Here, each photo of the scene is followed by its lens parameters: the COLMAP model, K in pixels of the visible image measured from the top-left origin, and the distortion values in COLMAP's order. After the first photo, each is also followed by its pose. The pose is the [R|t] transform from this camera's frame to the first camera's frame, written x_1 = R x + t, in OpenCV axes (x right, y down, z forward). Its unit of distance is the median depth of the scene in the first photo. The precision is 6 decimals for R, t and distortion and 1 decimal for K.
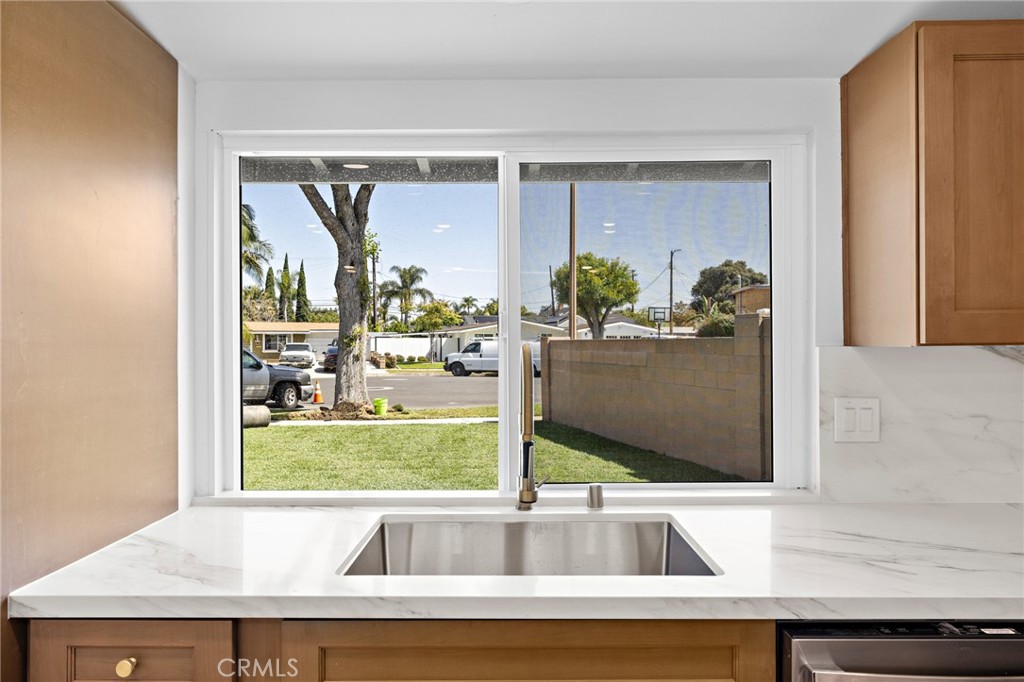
lens RADIAL K [[611.5, 0, 512.0], [0, 611.5, 341.0], [0, 0, 1]] dist [-0.000899, -0.000931]
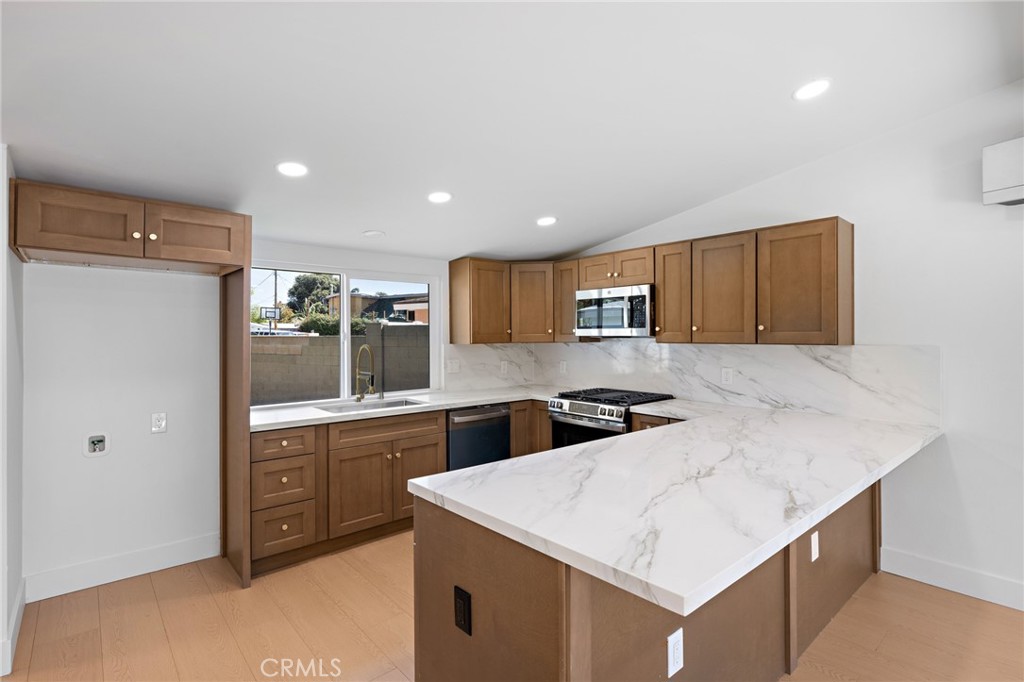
lens RADIAL K [[492.0, 0, 513.8], [0, 492.0, 335.9], [0, 0, 1]] dist [-0.001342, -0.000144]
pose [[0.748336, -0.002051, 0.663316, -0.183701], [-0.000424, 0.999994, 0.003570, -0.008414], [-0.663319, -0.002953, 0.748331, -0.231782]]
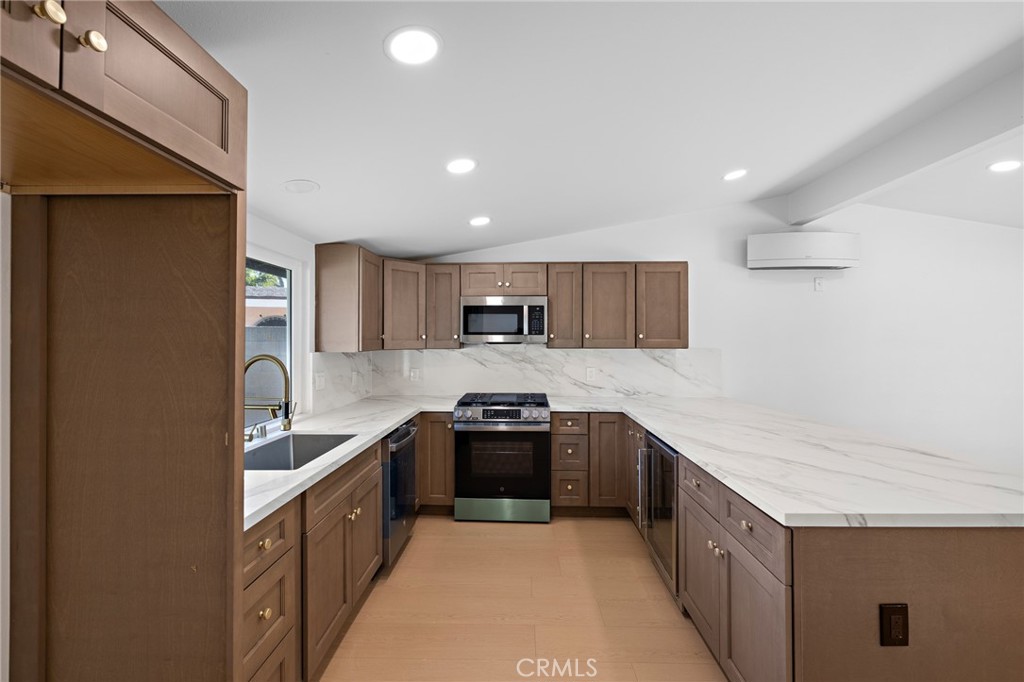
lens RADIAL K [[427.5, 0, 512.0], [0, 427.5, 341.0], [0, 0, 1]] dist [0.000561, 0.000244]
pose [[0.024337, 0.003422, 0.999698, -0.229923], [-0.003611, 0.999988, -0.003335, -0.006601], [-0.999697, -0.003529, 0.024349, 0.030817]]
